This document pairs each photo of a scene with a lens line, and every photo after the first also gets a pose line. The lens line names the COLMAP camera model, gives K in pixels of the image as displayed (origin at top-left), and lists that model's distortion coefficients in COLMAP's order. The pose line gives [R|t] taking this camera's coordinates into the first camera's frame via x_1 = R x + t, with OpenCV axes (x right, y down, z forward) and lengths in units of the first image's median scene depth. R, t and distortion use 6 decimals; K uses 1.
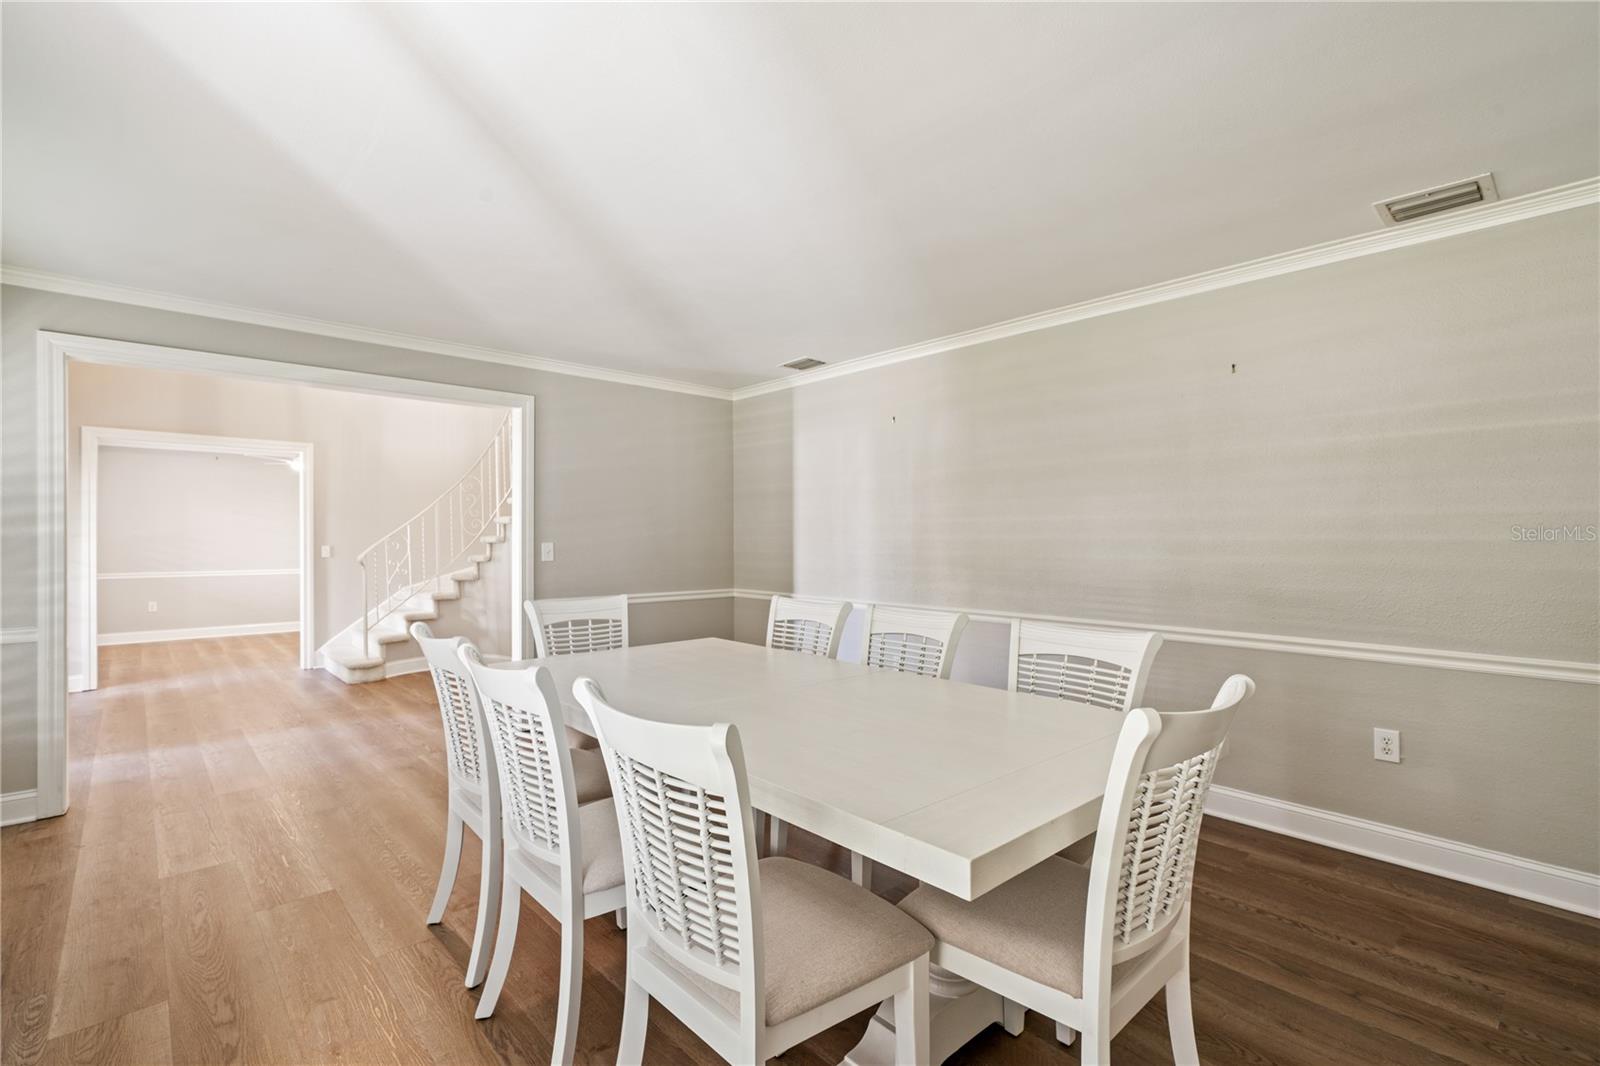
lens RADIAL K [[777.4, 0, 813.2], [0, 777.4, 538.1], [0, 0, 1]] dist [0.009055, 0.001113]
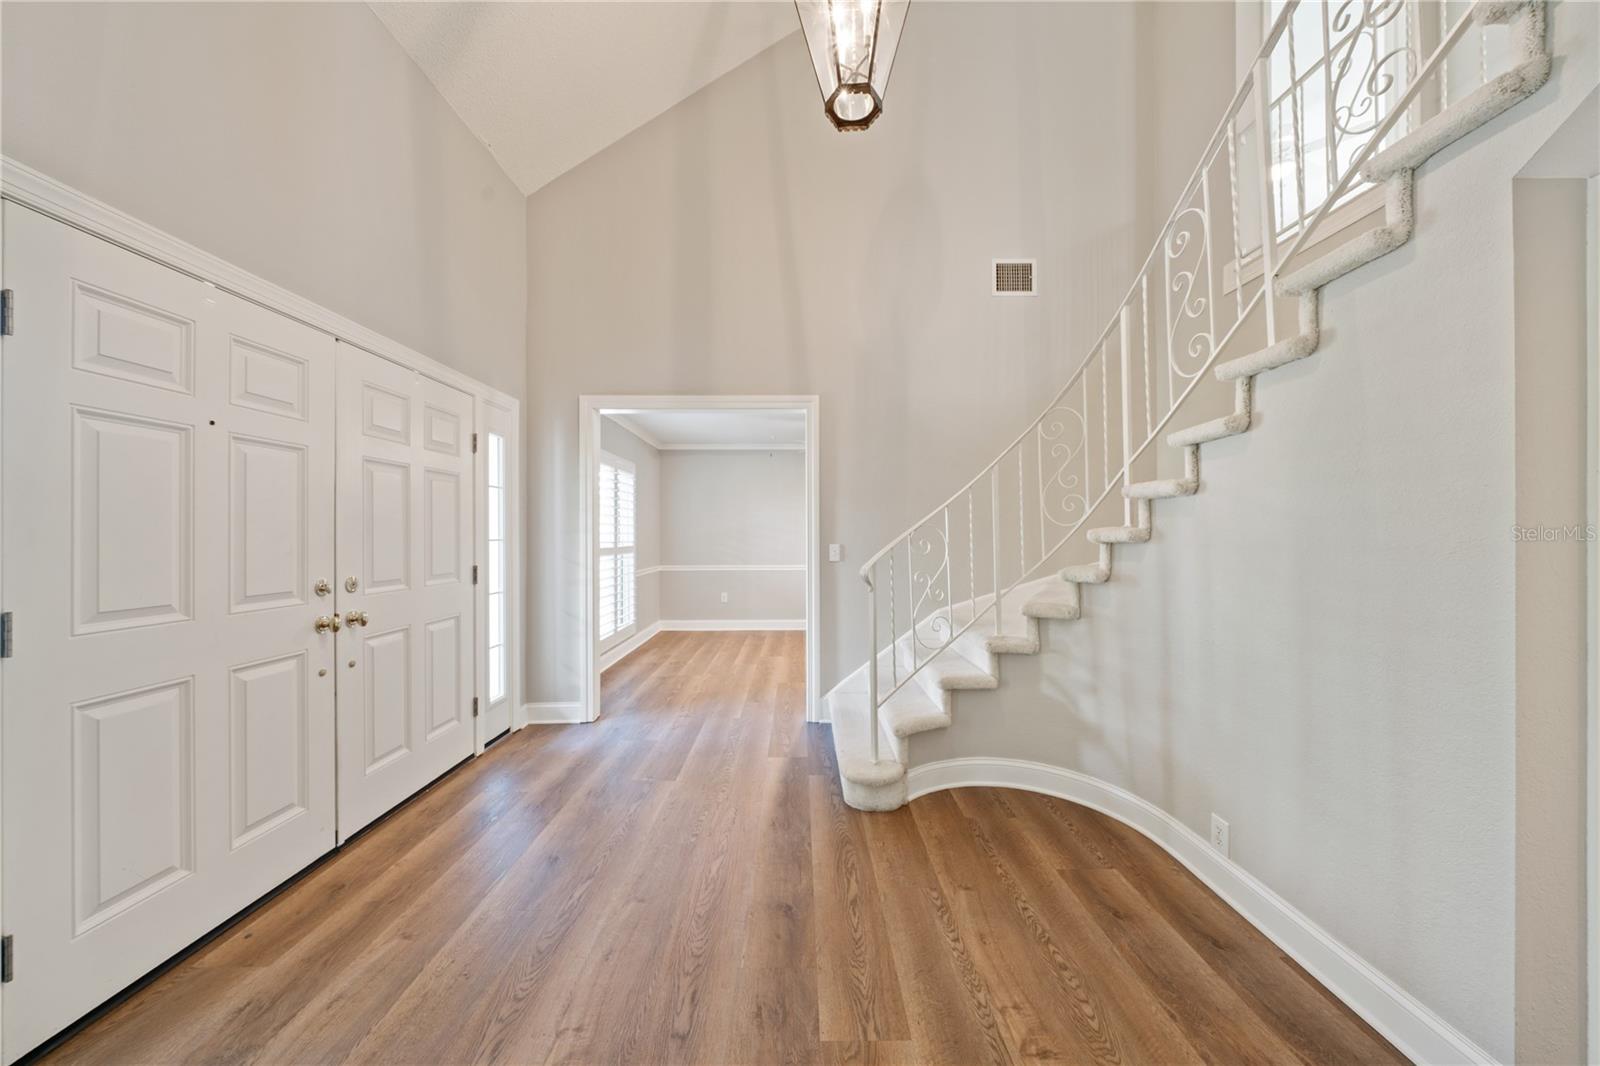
lens RADIAL K [[543.1, 0, 809.0], [0, 543.1, 536.2], [0, 0, 1]] dist [-0.001811, -0.000758]
pose [[0.757024, 0.001051, -0.653387, -0.337378], [0.001462, 0.999993, 0.003303, 0.001099], [0.653386, -0.003455, 0.757017, 0.638437]]
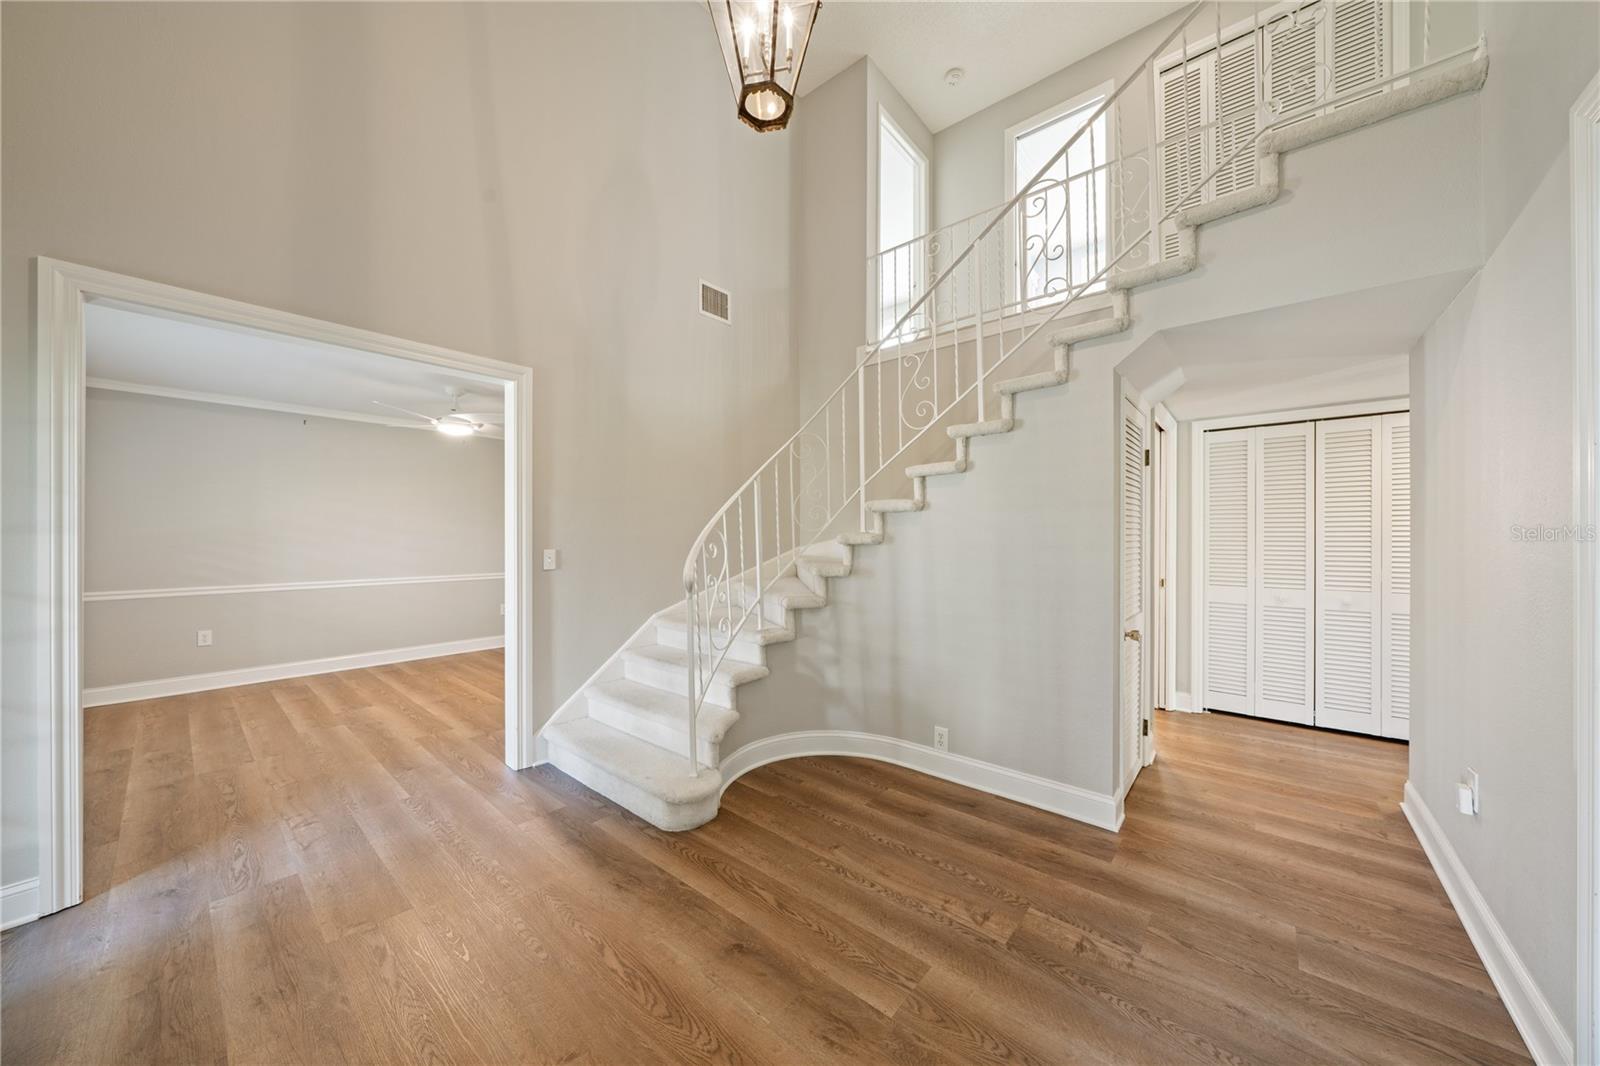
lens RADIAL K [[543.1, 0, 783.4], [0, 543.1, 539.9], [0, 0, 1]] dist [-0.001811, -0.000758]
pose [[0.991396, 0.000284, 0.130898, -0.516358], [-0.000951, 0.999987, 0.005033, 0.000554], [-0.130895, -0.005114, 0.991383, 0.593189]]
